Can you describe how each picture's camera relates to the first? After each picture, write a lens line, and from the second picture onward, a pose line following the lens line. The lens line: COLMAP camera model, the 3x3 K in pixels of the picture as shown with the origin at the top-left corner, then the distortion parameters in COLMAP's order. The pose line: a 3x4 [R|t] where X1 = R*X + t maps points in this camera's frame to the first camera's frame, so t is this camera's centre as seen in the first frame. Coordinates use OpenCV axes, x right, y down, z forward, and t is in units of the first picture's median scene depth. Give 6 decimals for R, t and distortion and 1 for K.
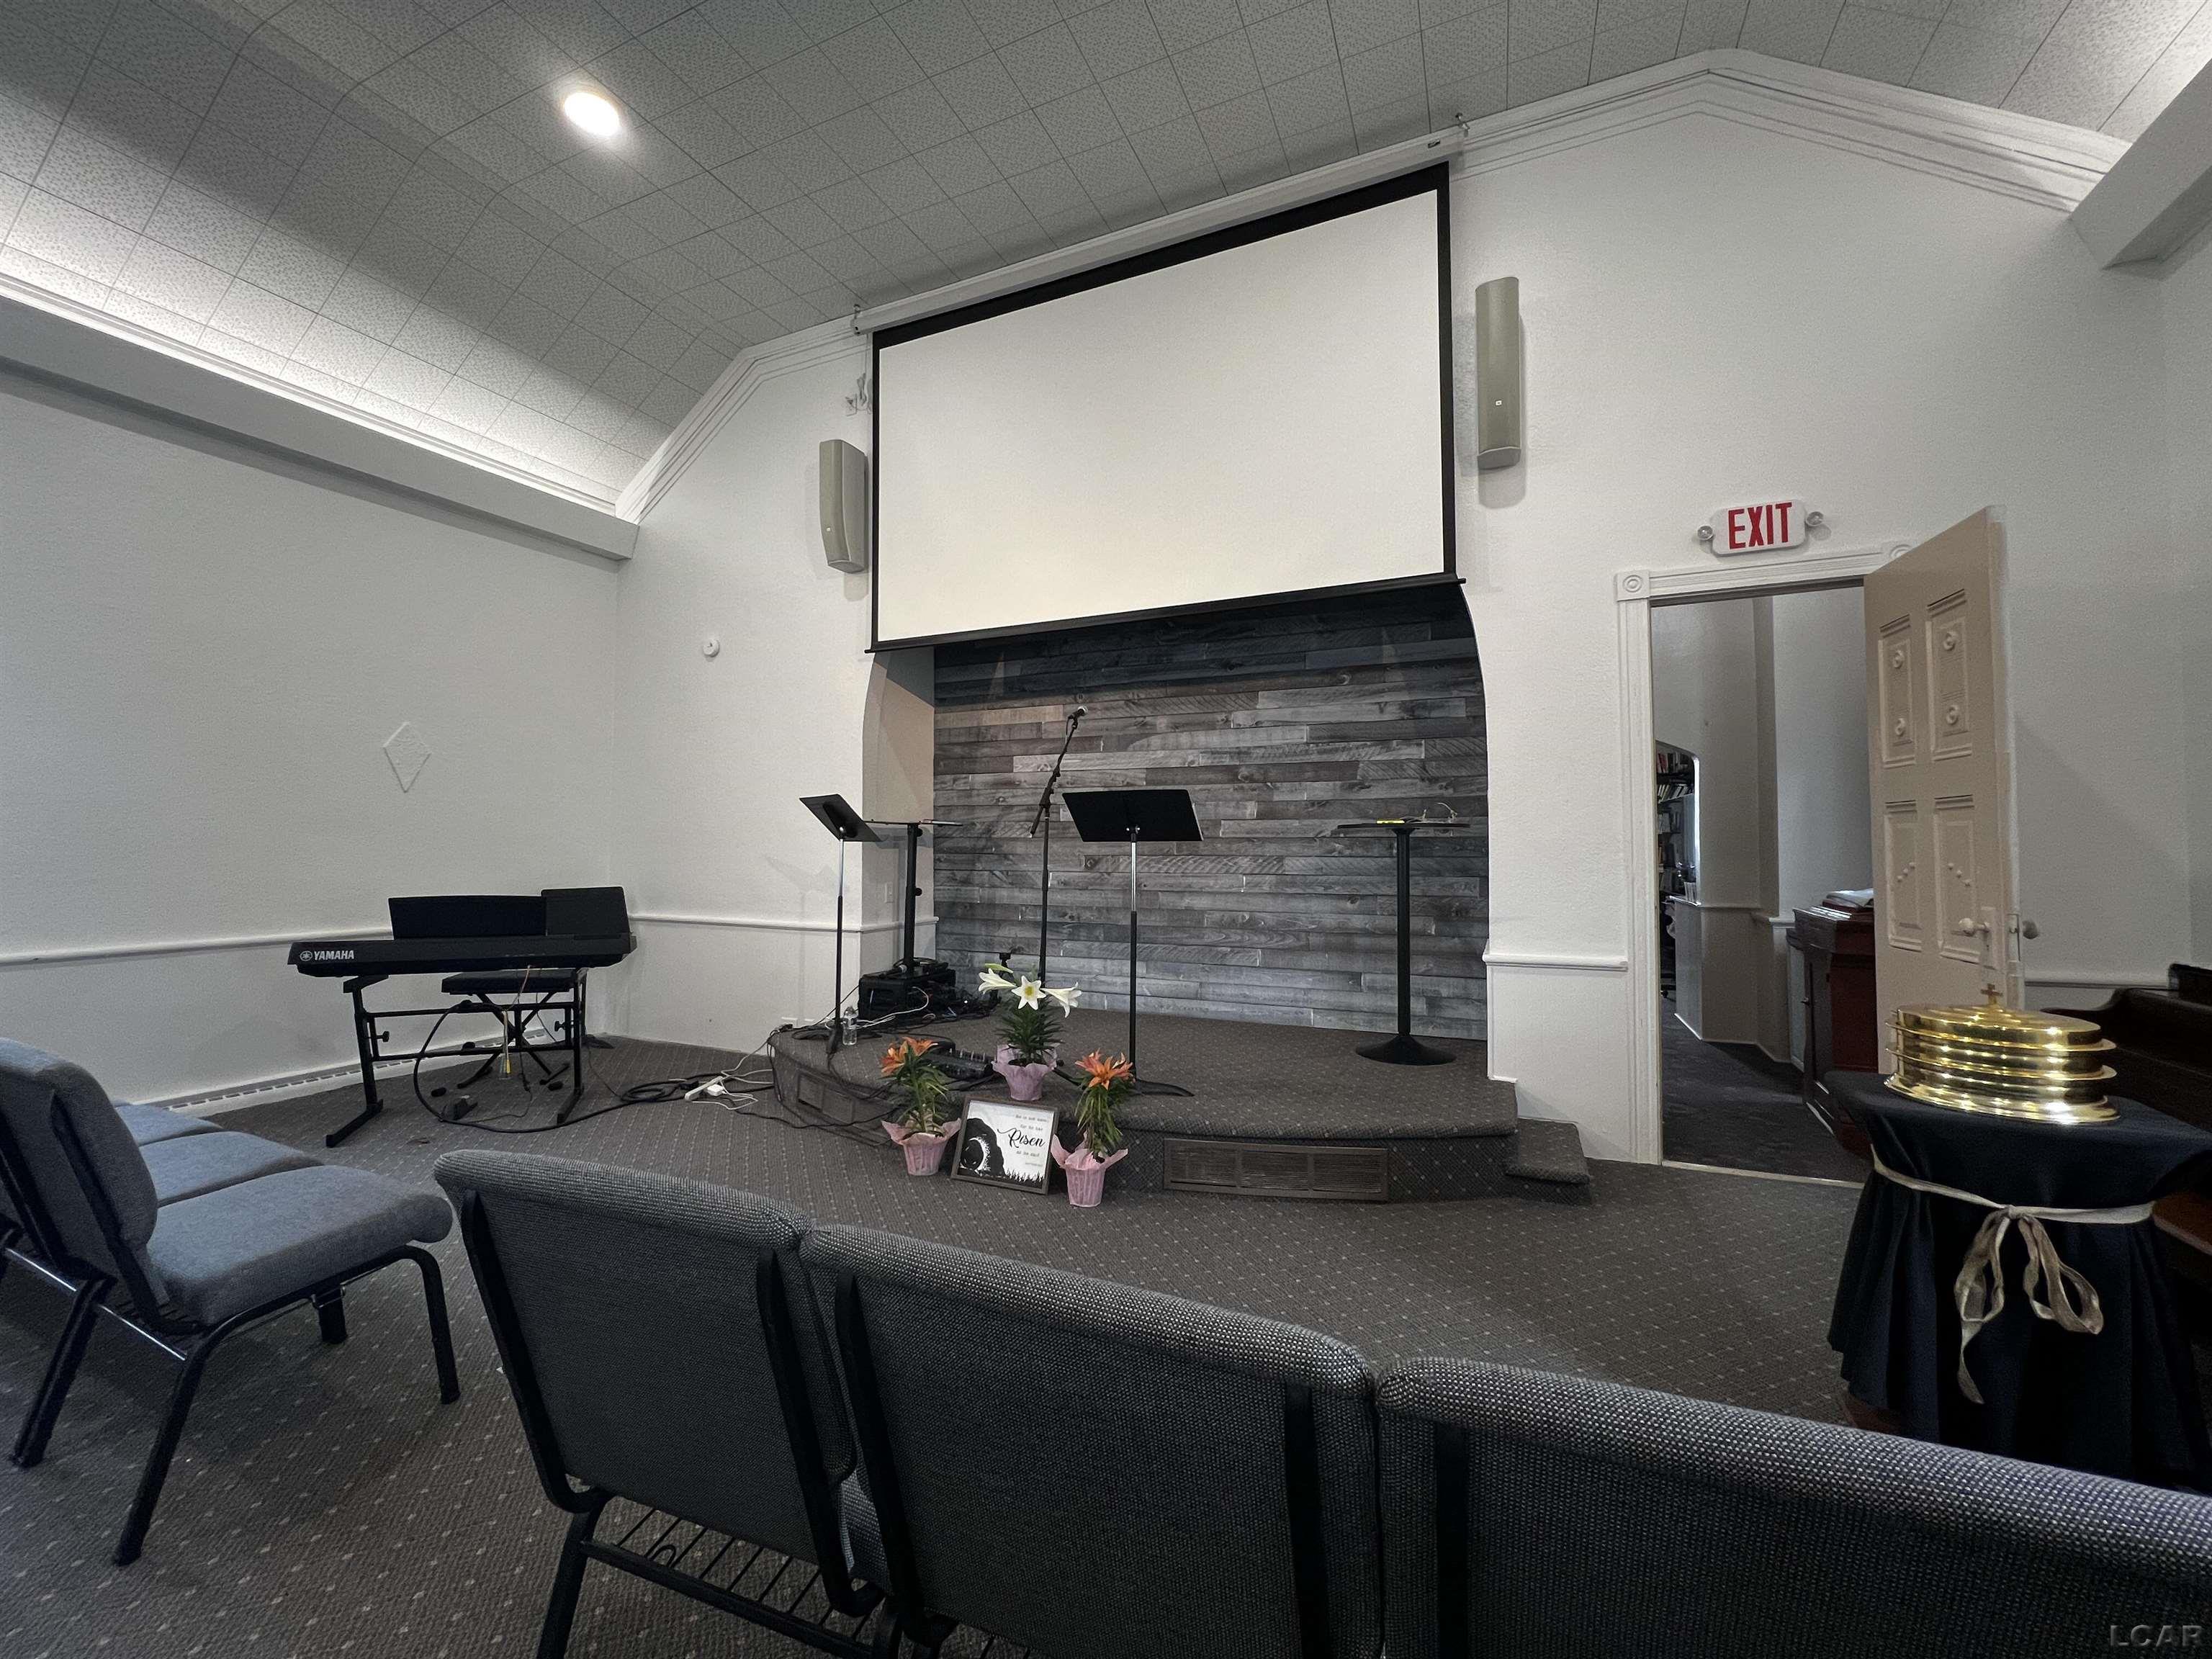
lens RADIAL K [[884.4, 0, 1102.4], [0, 884.4, 820.6], [0, 0, 1]] dist [-0.004851, 0.000461]
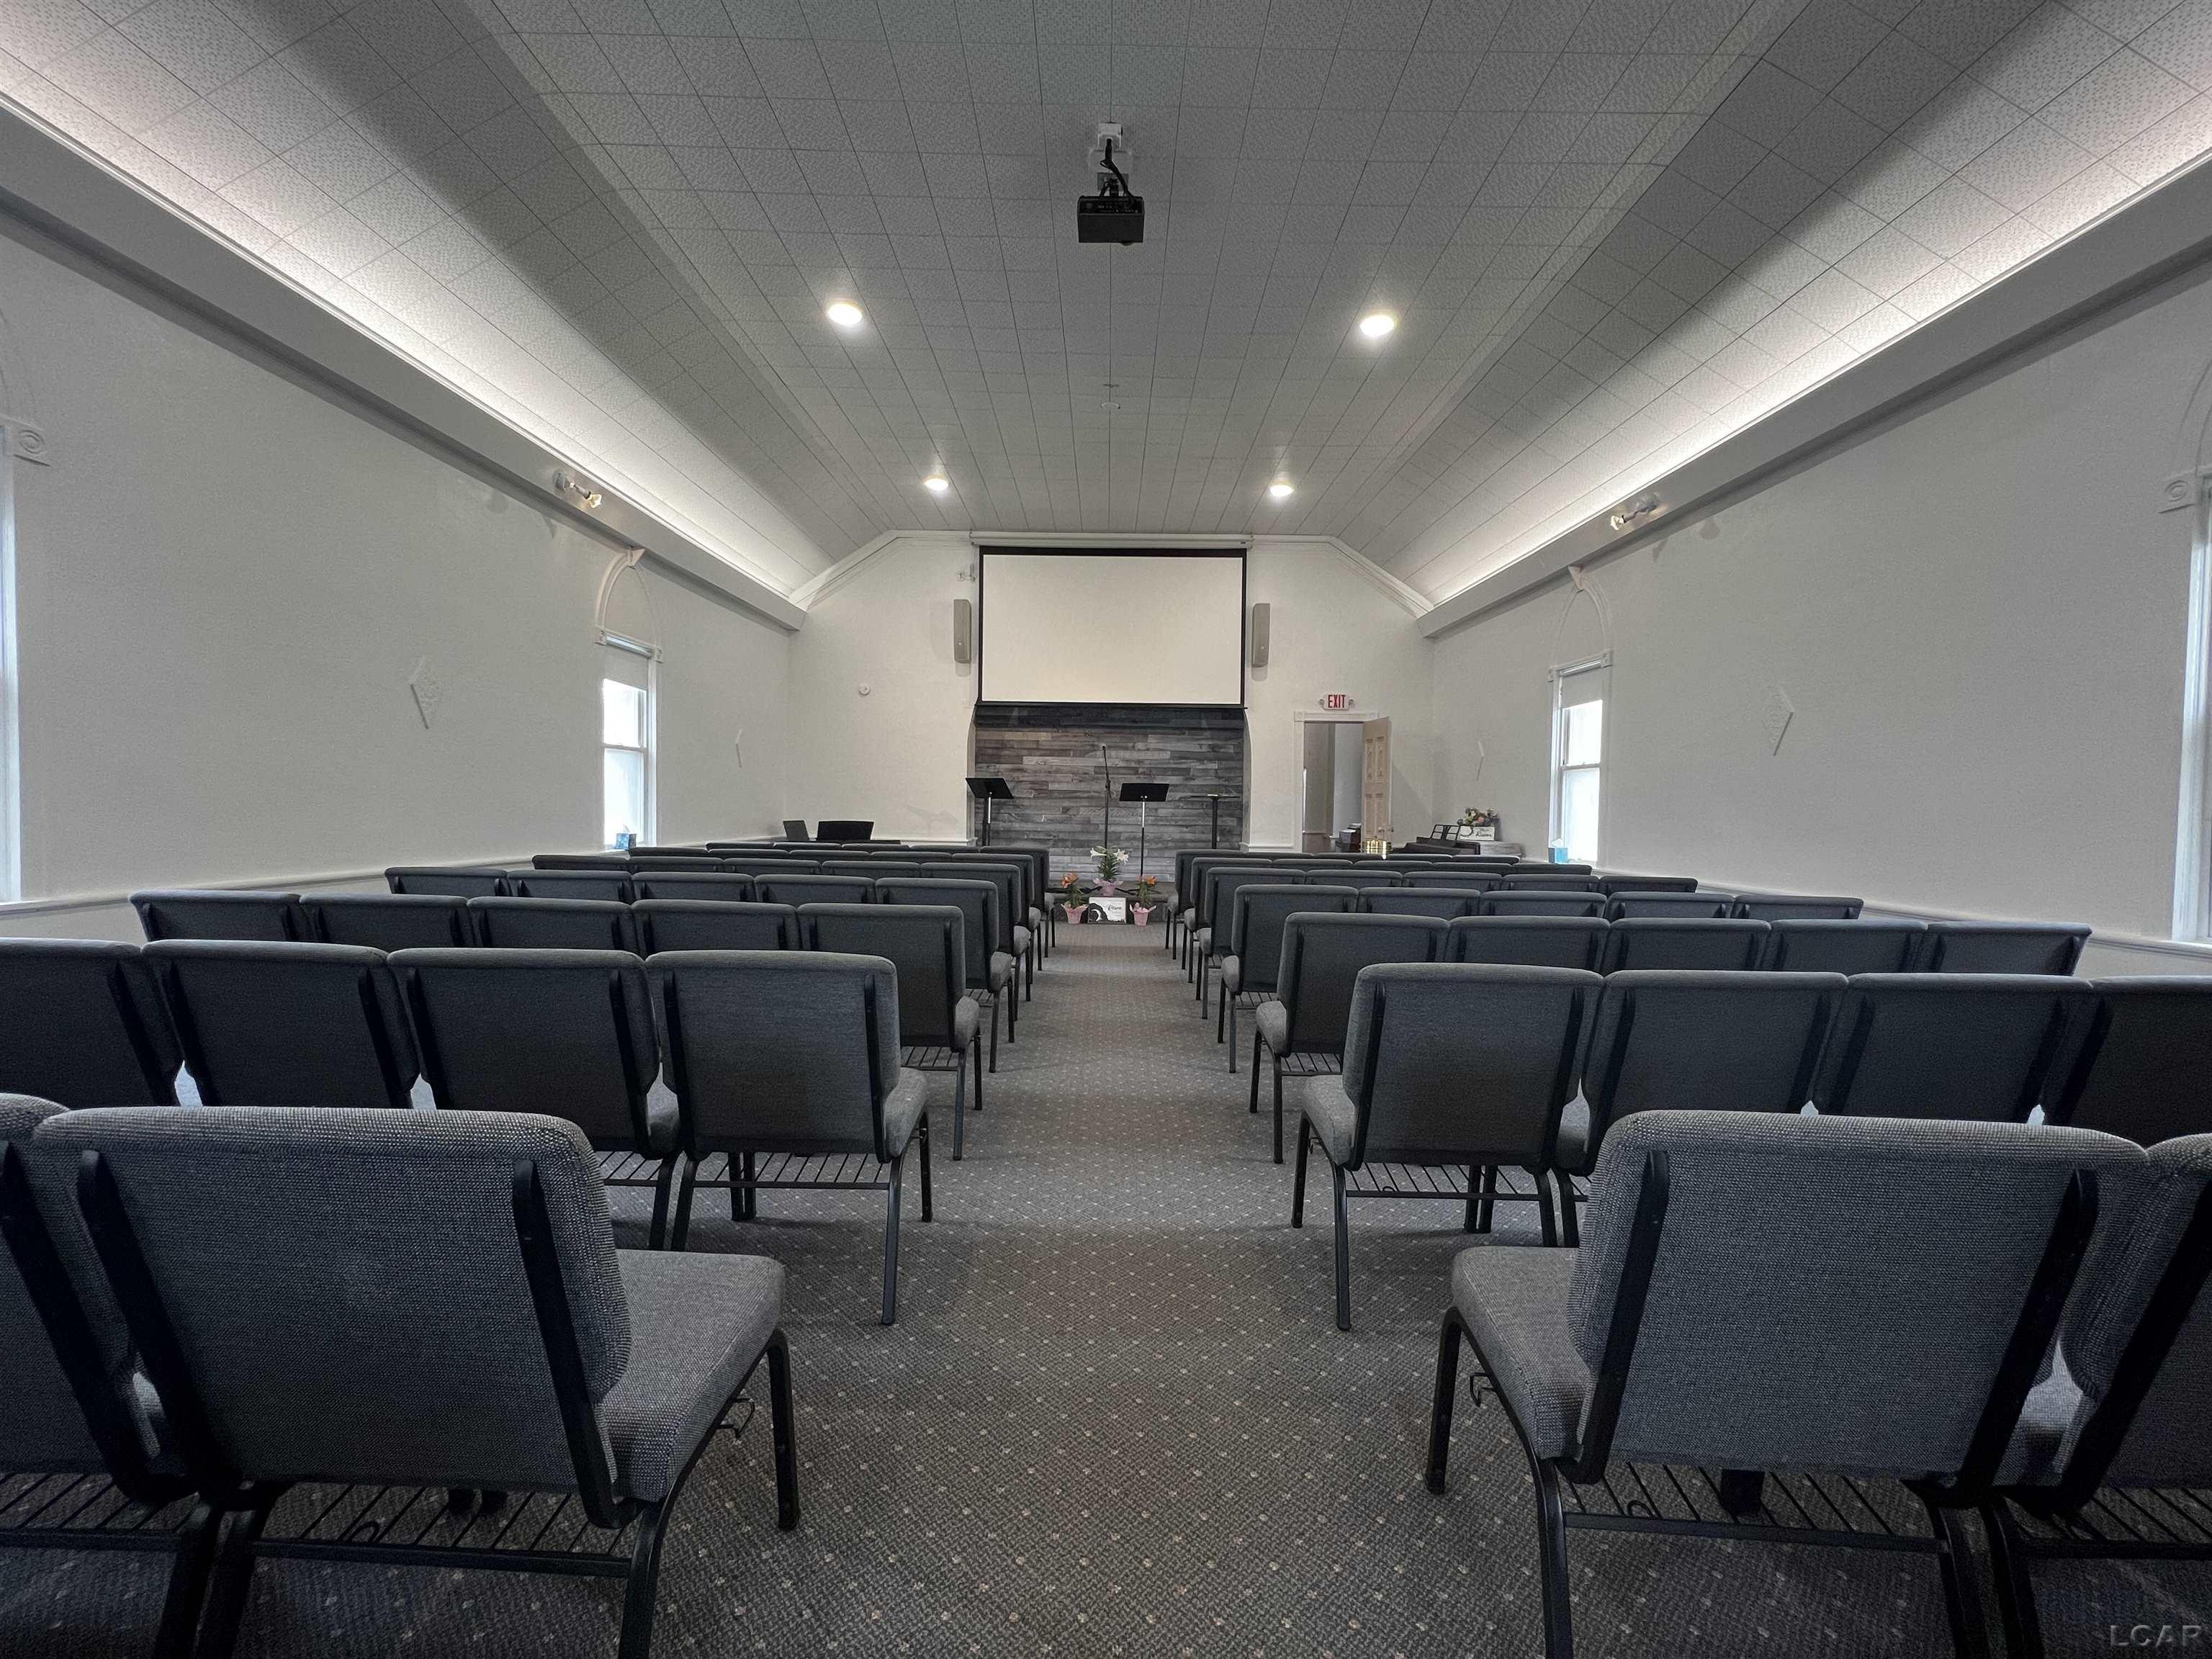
lens RADIAL K [[884.4, 0, 1102.4], [0, 884.4, 820.6], [0, 0, 1]] dist [-0.004851, 0.000461]
pose [[0.915827, 0.008839, 0.401476, -0.847272], [-0.029956, 0.998476, 0.046351, -0.029462], [-0.400454, -0.054476, 0.914696, -1.037549]]
